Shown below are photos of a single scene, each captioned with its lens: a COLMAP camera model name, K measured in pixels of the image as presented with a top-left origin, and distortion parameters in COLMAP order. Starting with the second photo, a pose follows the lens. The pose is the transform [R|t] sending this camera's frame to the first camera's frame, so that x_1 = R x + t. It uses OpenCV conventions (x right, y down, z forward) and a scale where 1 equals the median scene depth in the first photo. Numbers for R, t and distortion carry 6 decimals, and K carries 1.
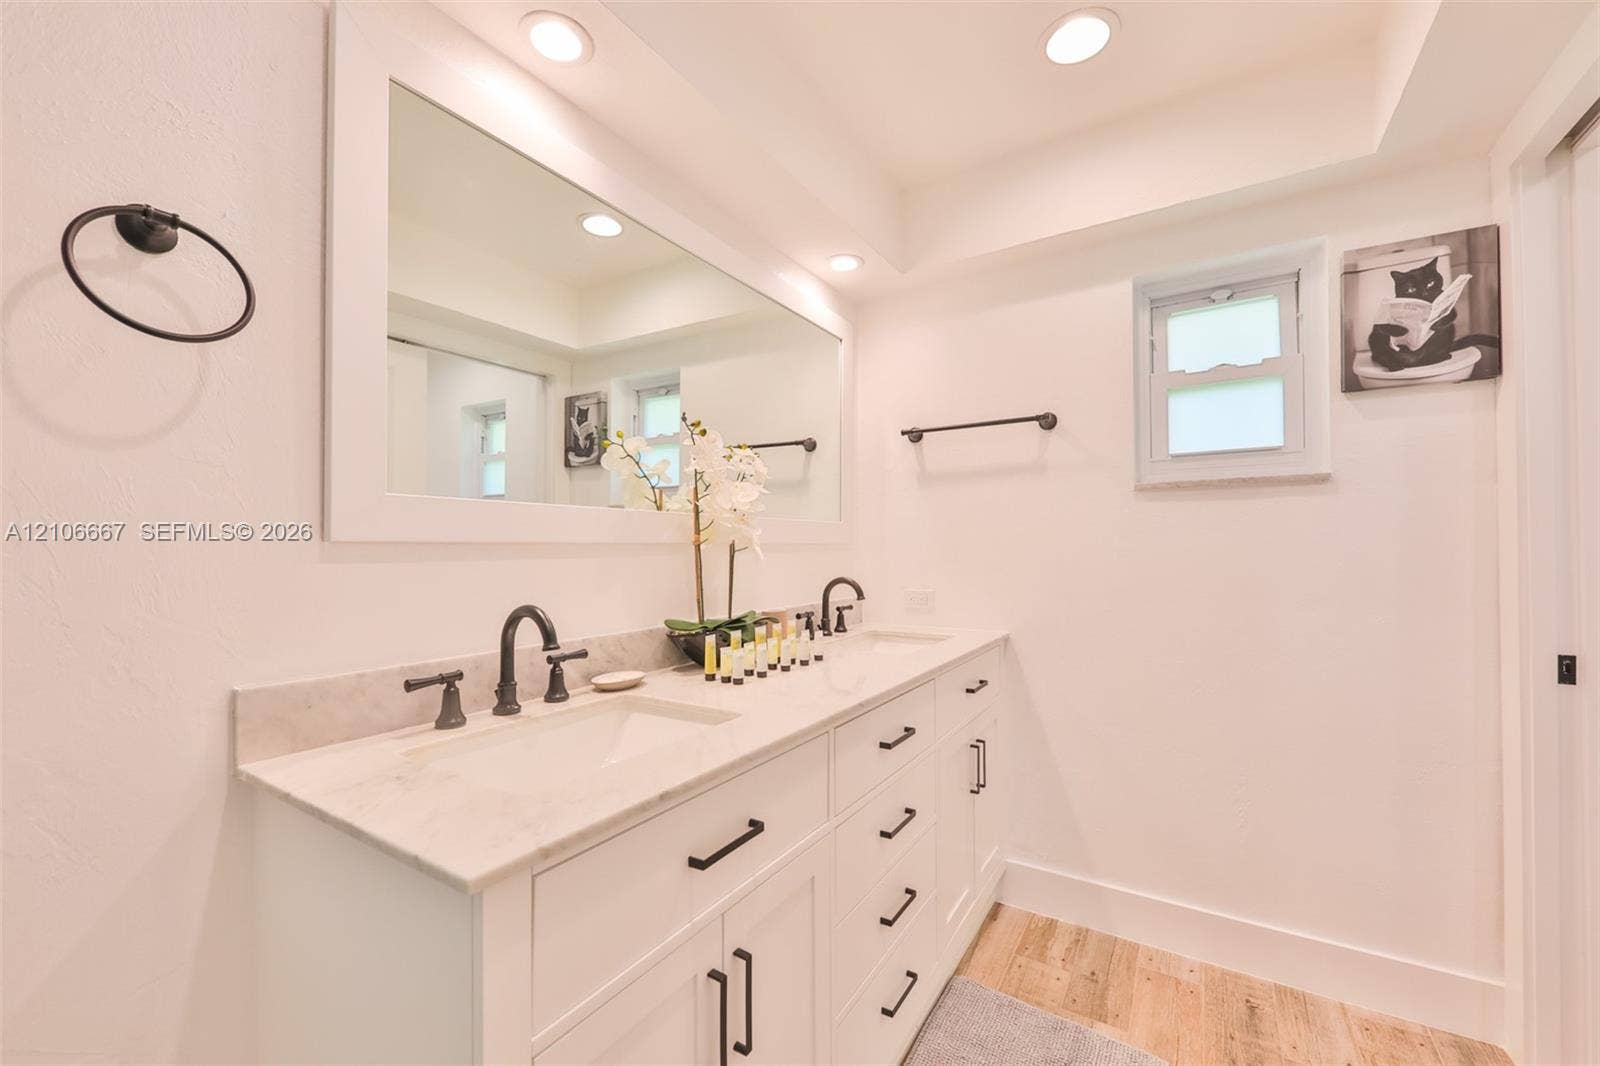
lens RADIAL K [[633.2, 0, 796.4], [0, 633.2, 539.1], [0, 0, 1]] dist [0.018095, -0.009523]
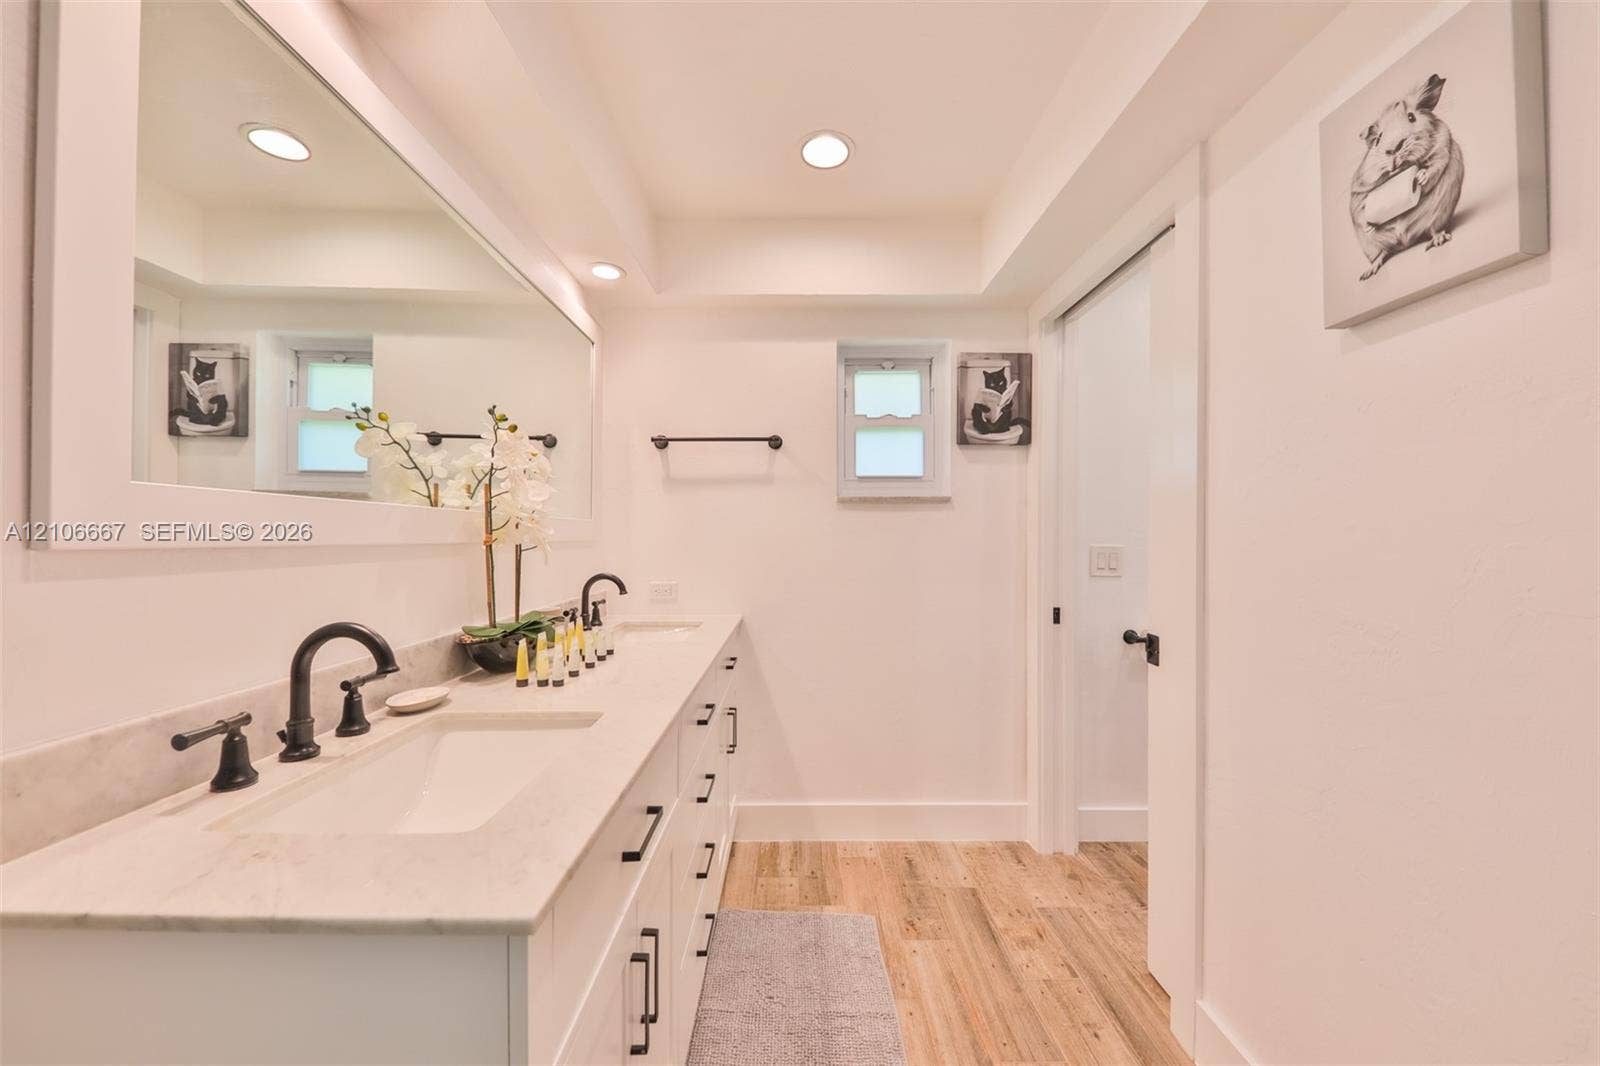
lens RADIAL K [[582.7, 0, 797.8], [0, 582.7, 538.6], [0, 0, 1]] dist [0.015117, -0.008420]
pose [[0.842959, 0.004006, 0.537963, -0.225761], [-0.011514, 0.999878, 0.010596, -0.014254], [-0.537855, -0.015126, 0.842902, 0.022944]]
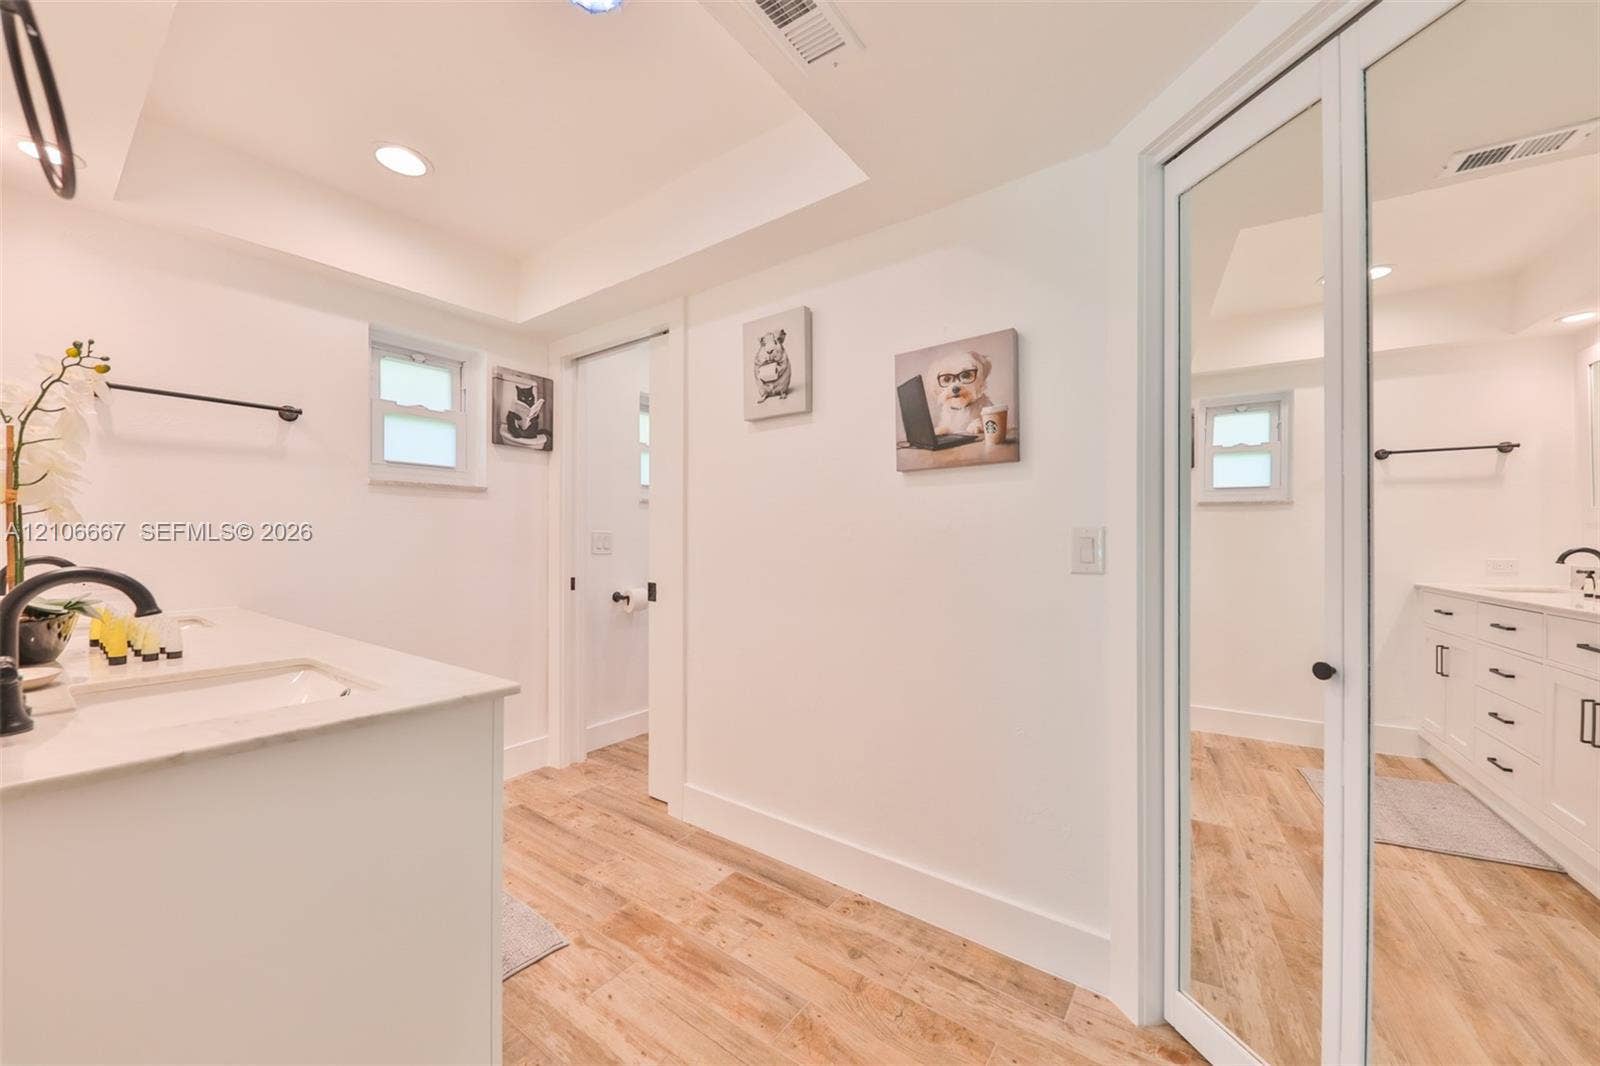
lens RADIAL K [[582.7, 0, 797.8], [0, 582.7, 538.6], [0, 0, 1]] dist [0.015117, -0.008420]
pose [[0.066045, 0.009696, 0.997770, -0.737735], [-0.012251, 0.999885, -0.008906, 0.042794], [-0.997741, -0.011636, 0.066157, 0.037892]]
